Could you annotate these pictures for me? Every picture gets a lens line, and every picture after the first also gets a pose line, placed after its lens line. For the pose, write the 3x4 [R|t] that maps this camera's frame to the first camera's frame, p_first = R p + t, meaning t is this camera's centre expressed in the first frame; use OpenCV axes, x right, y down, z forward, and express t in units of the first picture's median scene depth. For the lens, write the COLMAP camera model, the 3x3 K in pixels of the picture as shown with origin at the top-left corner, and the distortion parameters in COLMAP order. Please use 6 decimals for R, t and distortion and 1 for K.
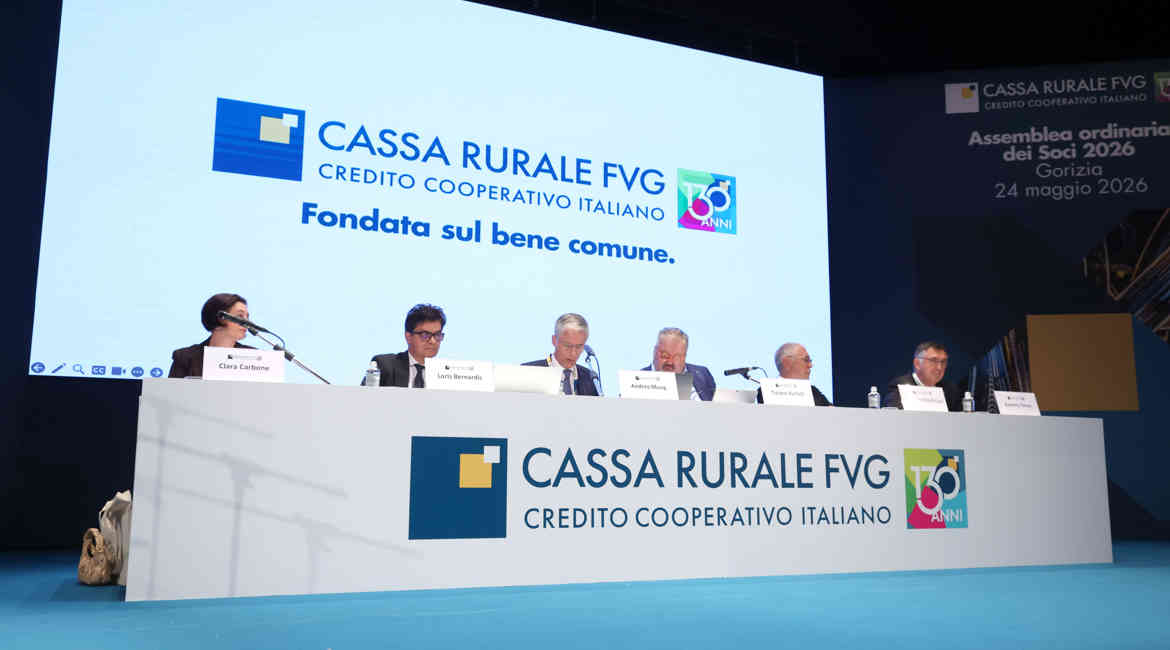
lens RADIAL K [[989.5, 0, 596.6], [0, 989.5, 318.8], [0, 0, 1]] dist [0.001480, 0.014667]
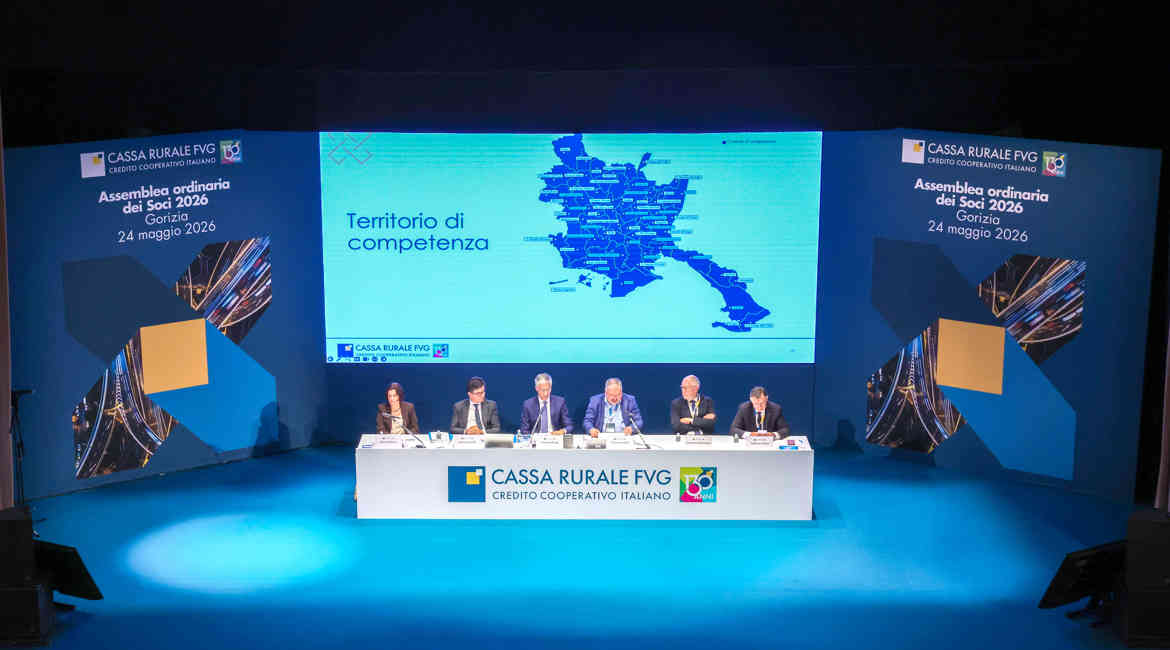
lens RADIAL K [[1995.2, 0, 549.8], [0, 1995.2, 334.8], [0, 0, 1]] dist [0.095336, 0.000000]
pose [[0.907570, 0.094078, -0.409225, 1.884917], [0.072197, 0.925102, 0.372792, -1.853655], [0.413647, -0.367880, 0.832803, -2.742327]]
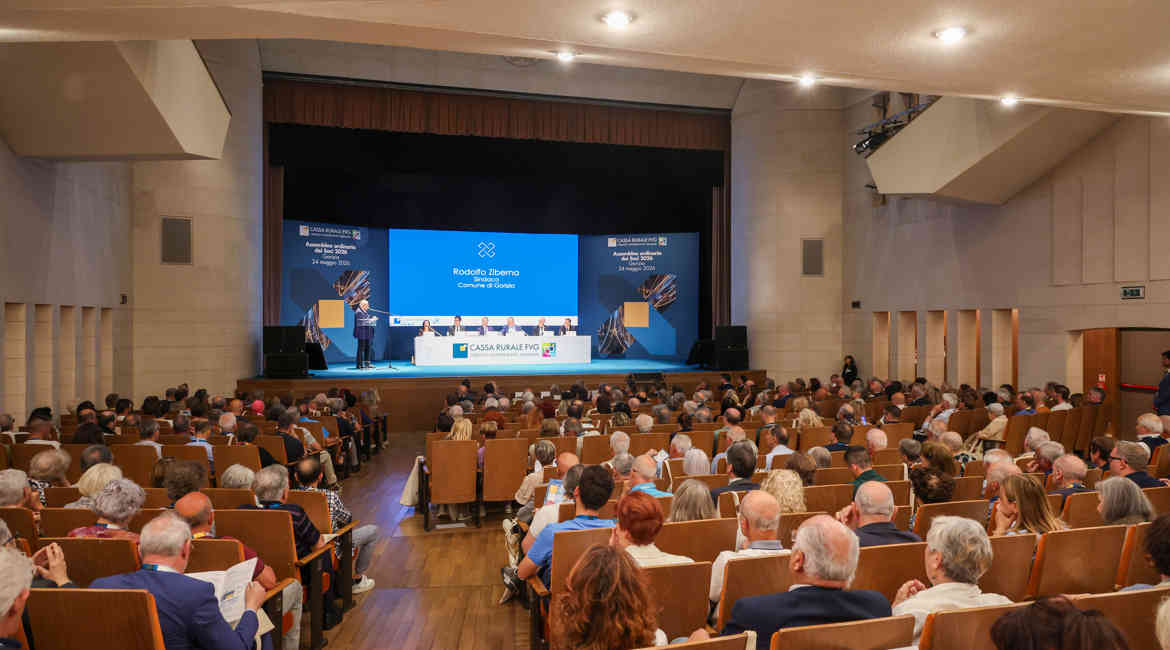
lens RADIAL K [[789.1, 0, 603.4], [0, 789.1, 316.5], [0, 0, 1]] dist [0.006364, -0.001897]
pose [[0.990326, -0.000036, -0.138760, 1.342771], [0.023559, 0.985526, 0.167882, -0.802783], [0.136746, -0.169527, 0.975992, -3.483658]]
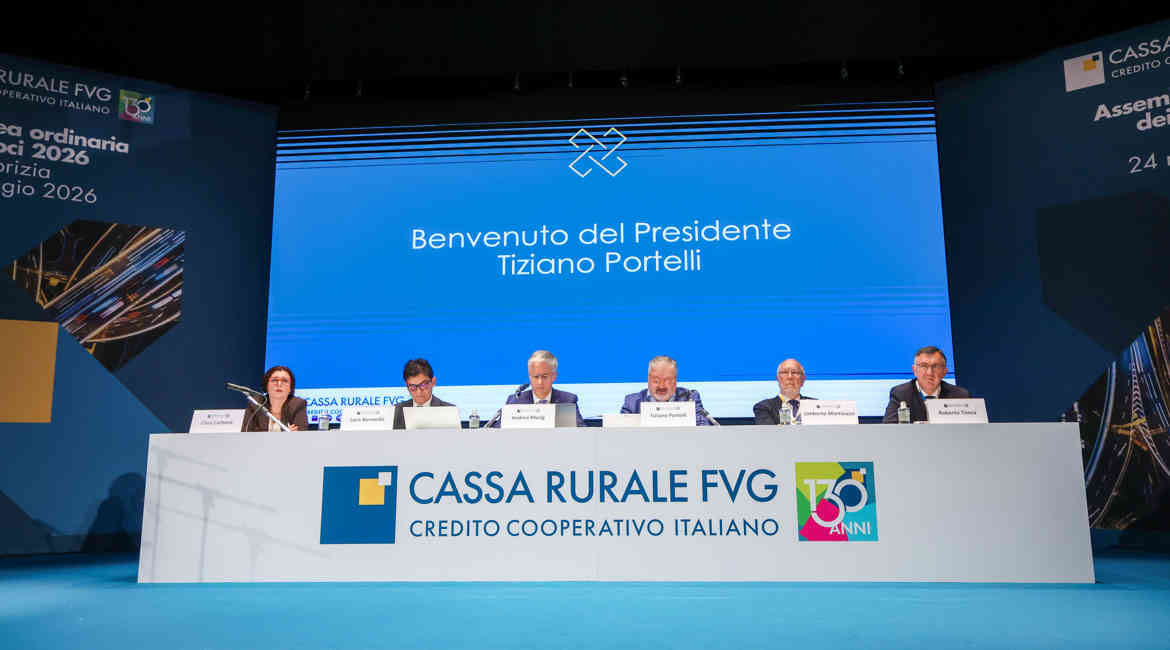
lens RADIAL K [[883.6, 0, 593.6], [0, 883.6, 328.2], [0, 0, 1]] dist [0.028956, -0.018243]
pose [[0.878924, -0.095894, -0.467222, 0.598141], [0.089781, 0.995332, -0.035393, 0.005607], [0.468435, -0.010840, 0.883431, 0.090768]]
